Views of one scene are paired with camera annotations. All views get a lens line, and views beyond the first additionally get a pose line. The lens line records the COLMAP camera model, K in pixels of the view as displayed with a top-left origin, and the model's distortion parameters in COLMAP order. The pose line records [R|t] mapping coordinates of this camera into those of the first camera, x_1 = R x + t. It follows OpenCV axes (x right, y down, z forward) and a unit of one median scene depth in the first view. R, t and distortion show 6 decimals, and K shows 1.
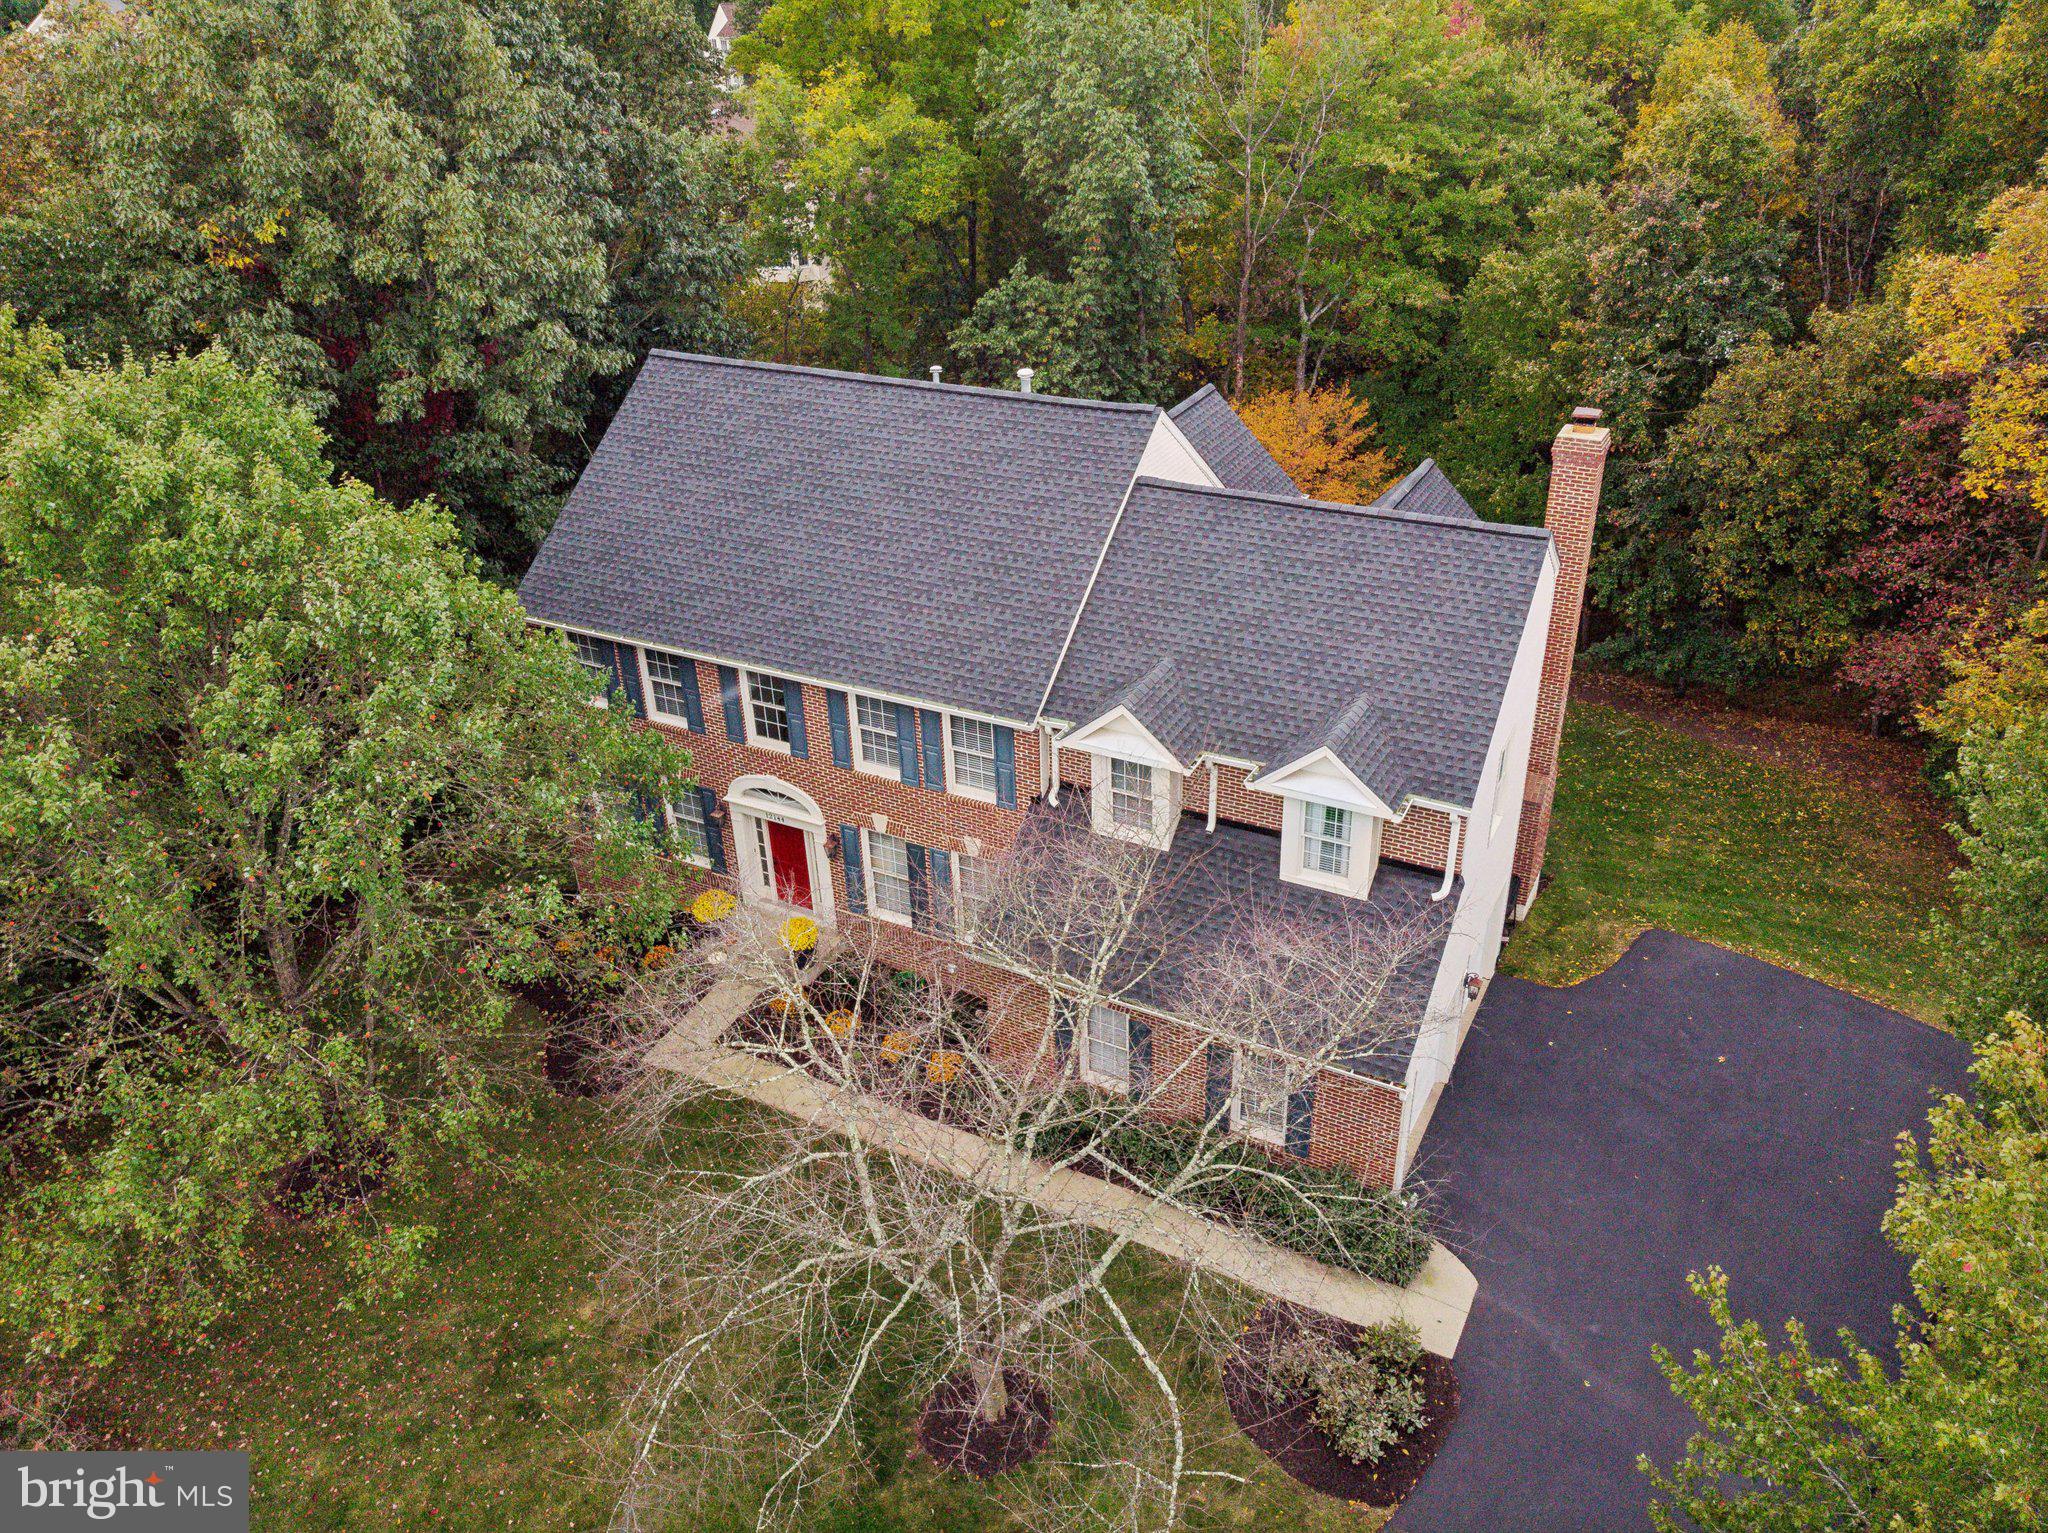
lens RADIAL K [[1423.3, 0, 1036.5], [0, 1423.3, 776.2], [0, 0, 1]] dist [0.005807, 0.005127]
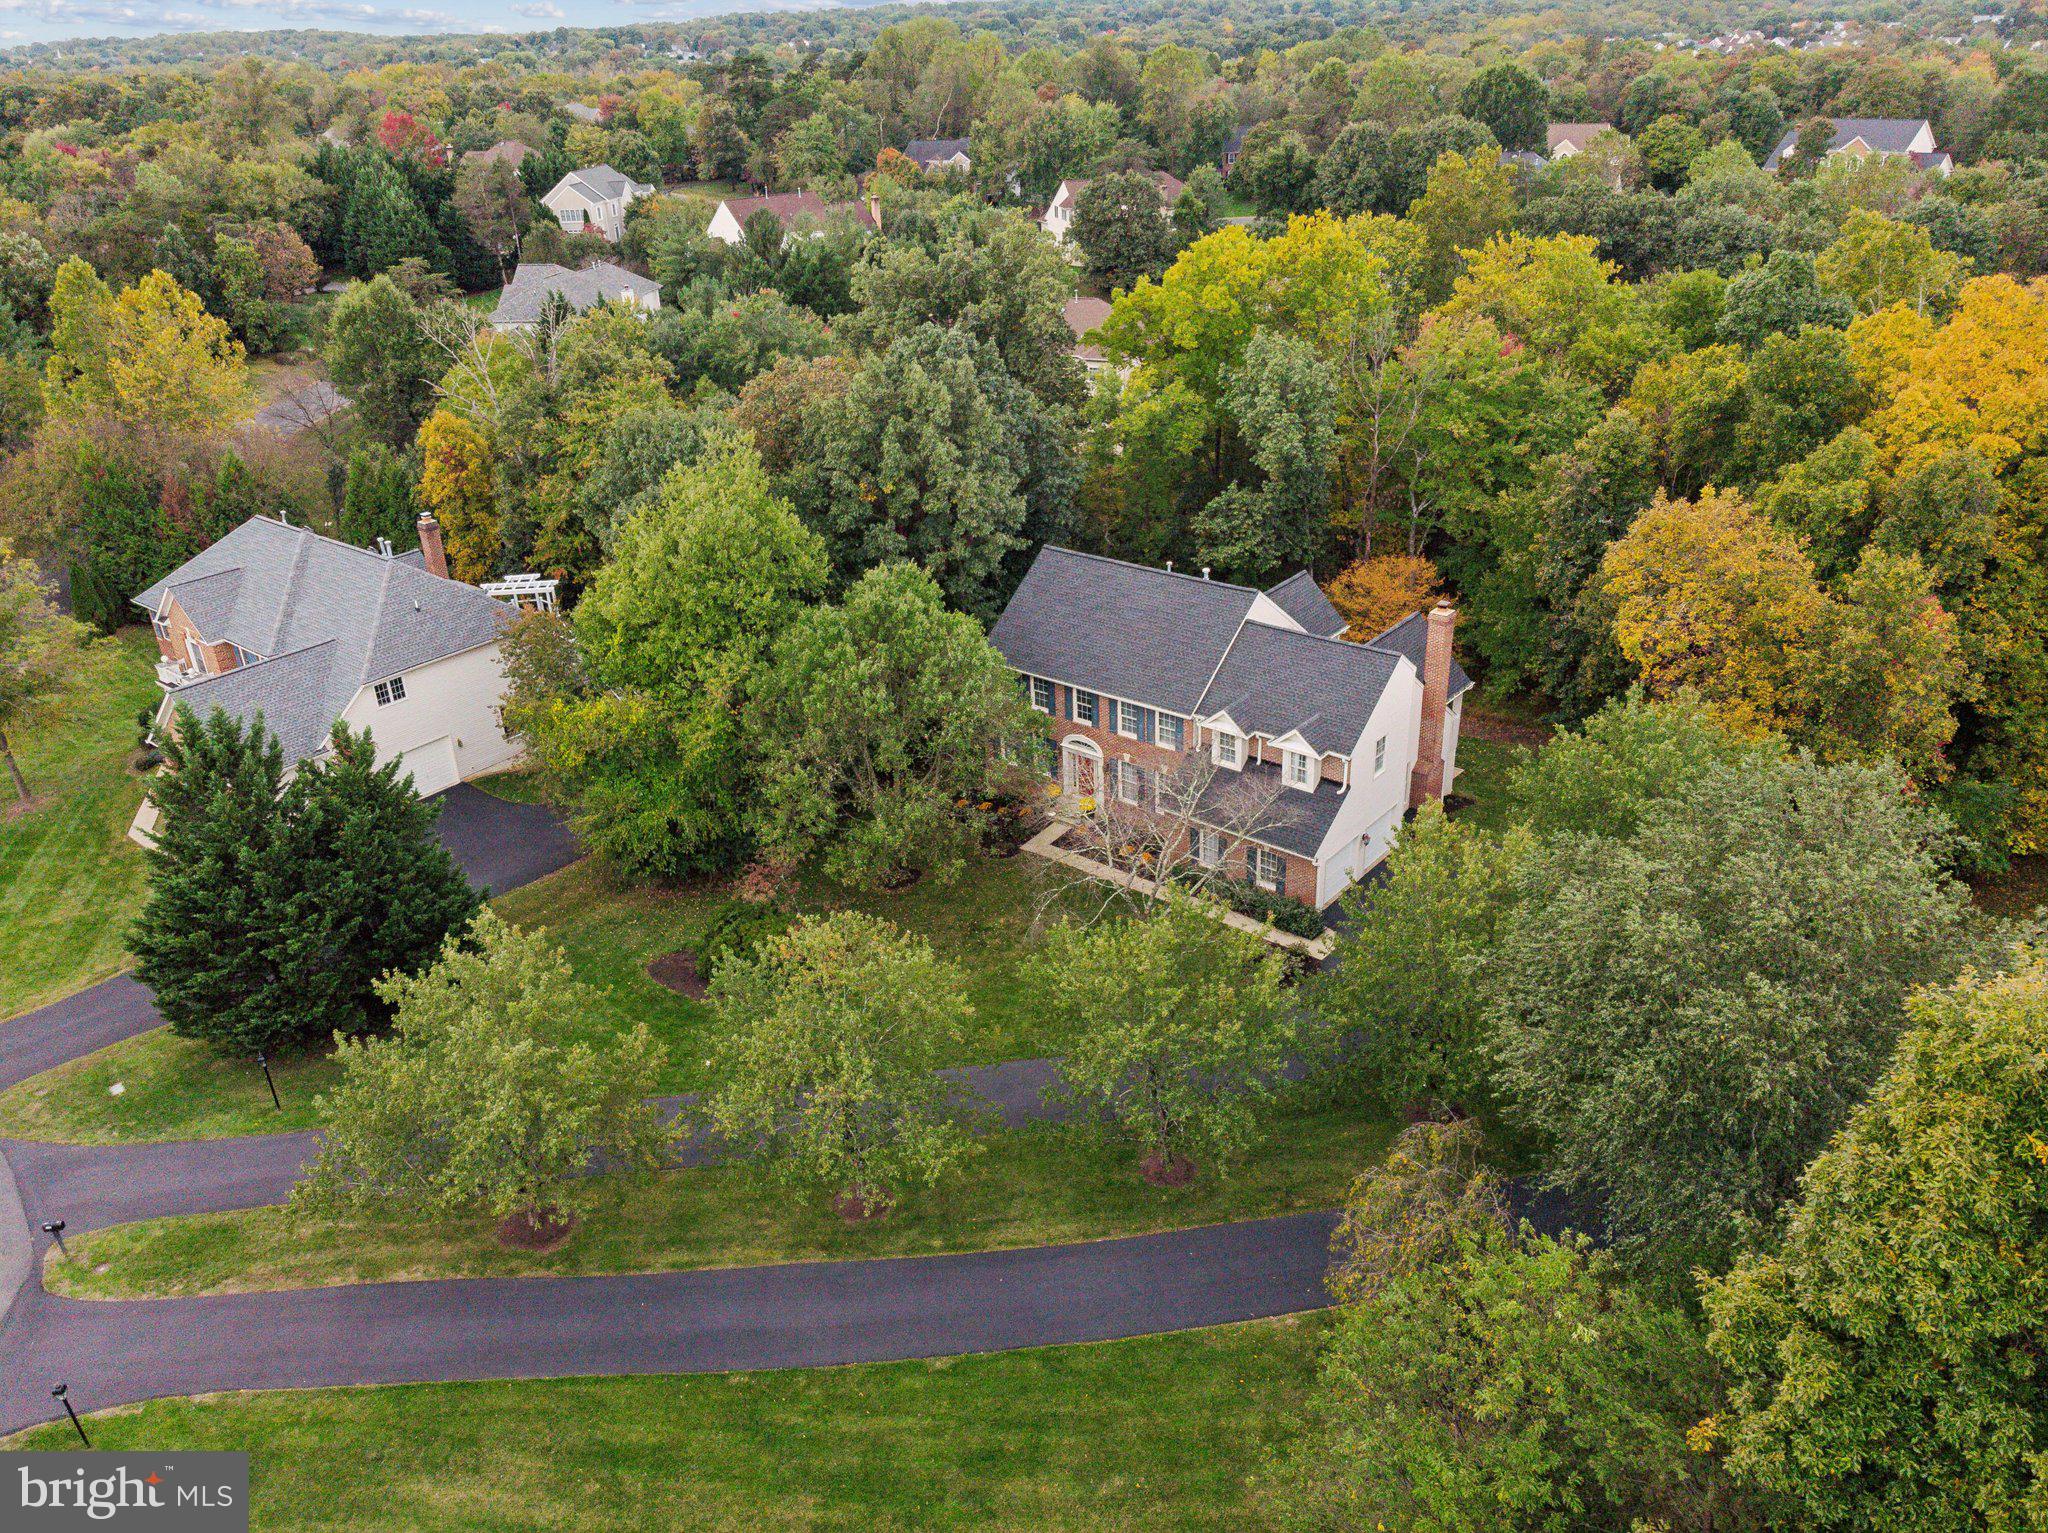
lens RADIAL K [[1423.3, 0, 1036.5], [0, 1423.3, 776.2], [0, 0, 1]] dist [0.005807, 0.005127]
pose [[0.979271, 0.080635, -0.185811, 0.180567], [-0.088794, 0.995399, -0.035998, 0.158843], [0.182053, 0.051751, 0.981926, -1.312827]]
